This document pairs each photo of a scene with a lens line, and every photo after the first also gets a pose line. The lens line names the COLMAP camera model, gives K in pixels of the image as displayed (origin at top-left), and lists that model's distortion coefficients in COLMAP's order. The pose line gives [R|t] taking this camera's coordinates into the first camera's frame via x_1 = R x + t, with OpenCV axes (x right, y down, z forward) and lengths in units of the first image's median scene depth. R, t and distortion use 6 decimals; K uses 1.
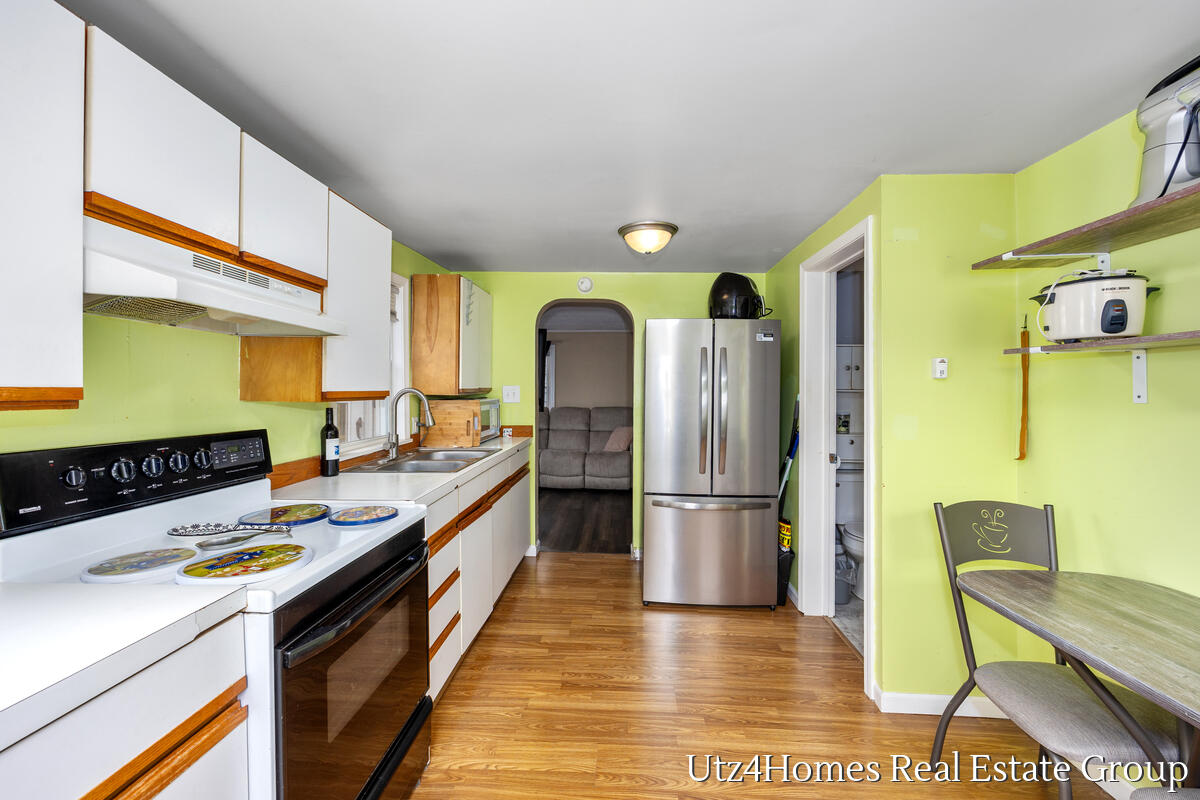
lens RADIAL K [[500.2, 0, 567.7], [0, 500.2, 384.8], [0, 0, 1]] dist [-0.000289, 0.000014]
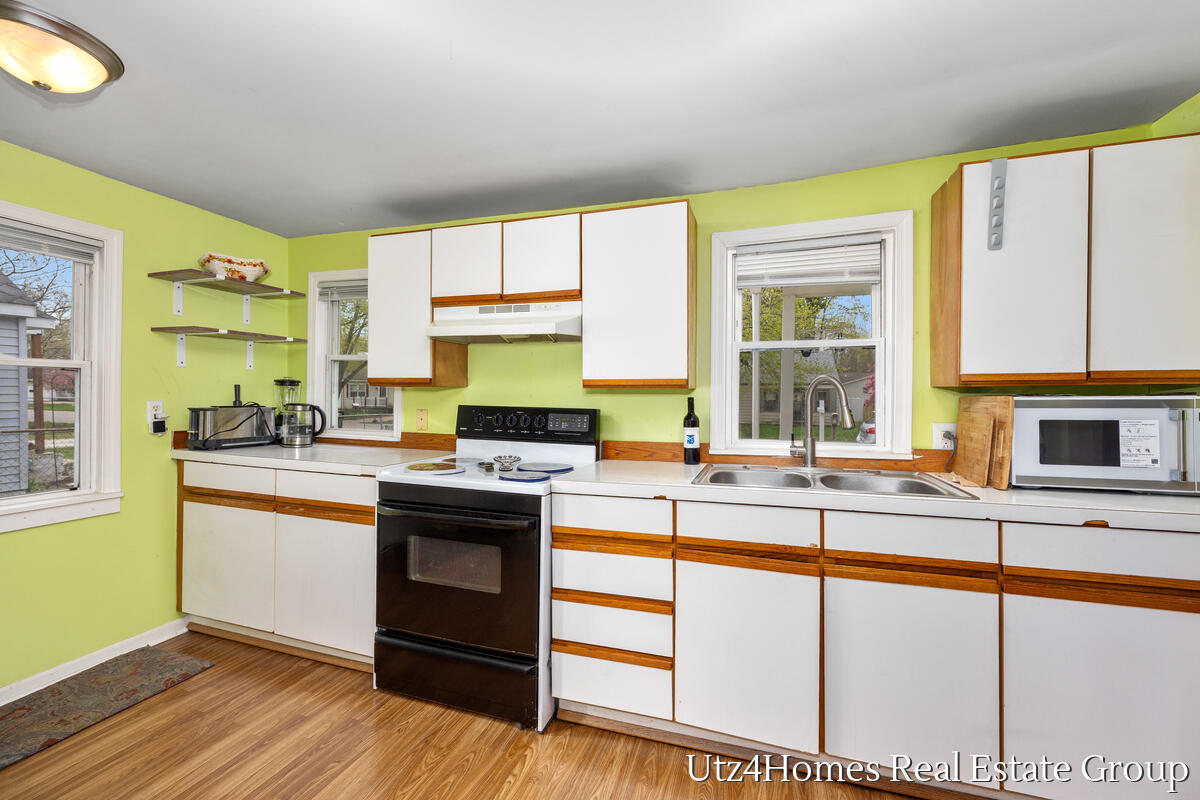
lens RADIAL K [[480.4, 0, 604.9], [0, 480.4, 392.3], [0, 0, 1]] dist [-0.011324, 0.000046]
pose [[-0.202702, -0.008555, -0.979203, 0.737119], [0.003014, 0.999952, -0.009360, 0.063227], [0.979236, -0.004848, -0.202666, 1.458182]]
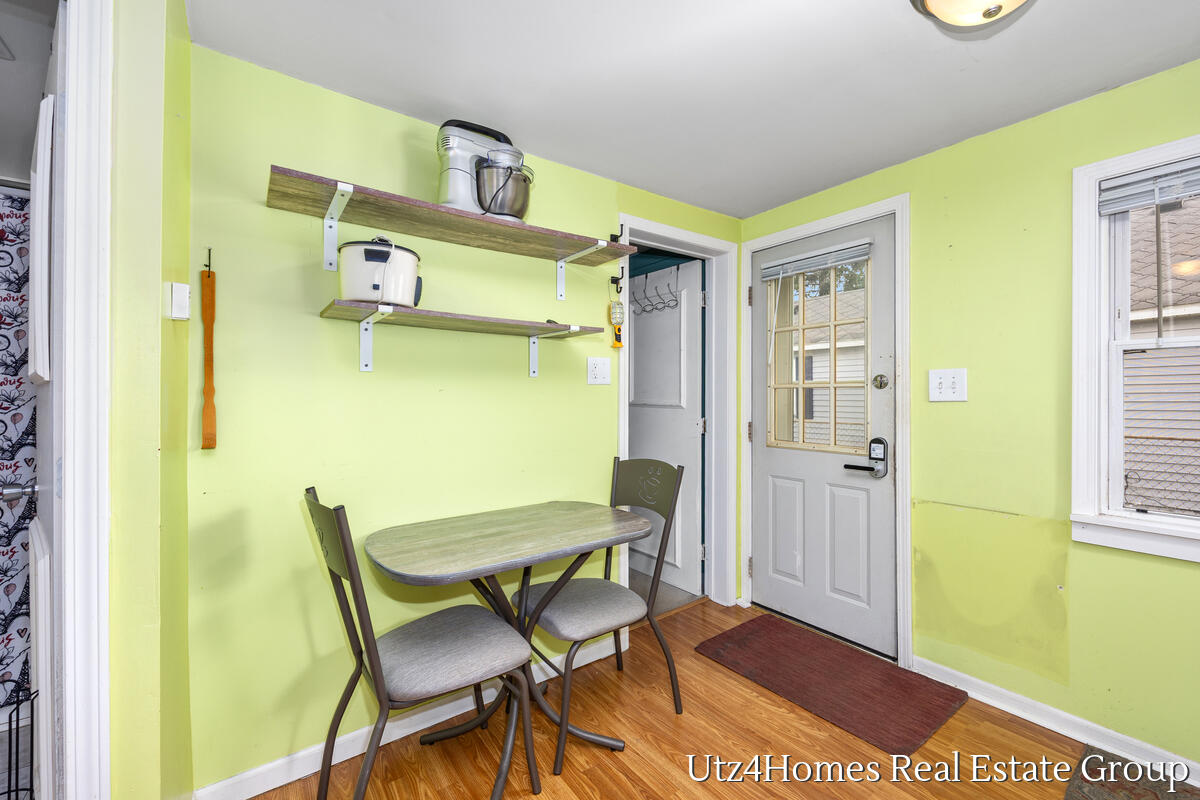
lens RADIAL K [[493.7, 0, 591.6], [0, 493.7, 400.4], [0, 0, 1]] dist [-0.001796, -0.000095]
pose [[-0.663172, -0.000488, 0.748467, 0.003275], [-0.007978, 0.999948, -0.006417, 0.098105], [-0.748424, -0.010227, -0.663141, 1.267530]]
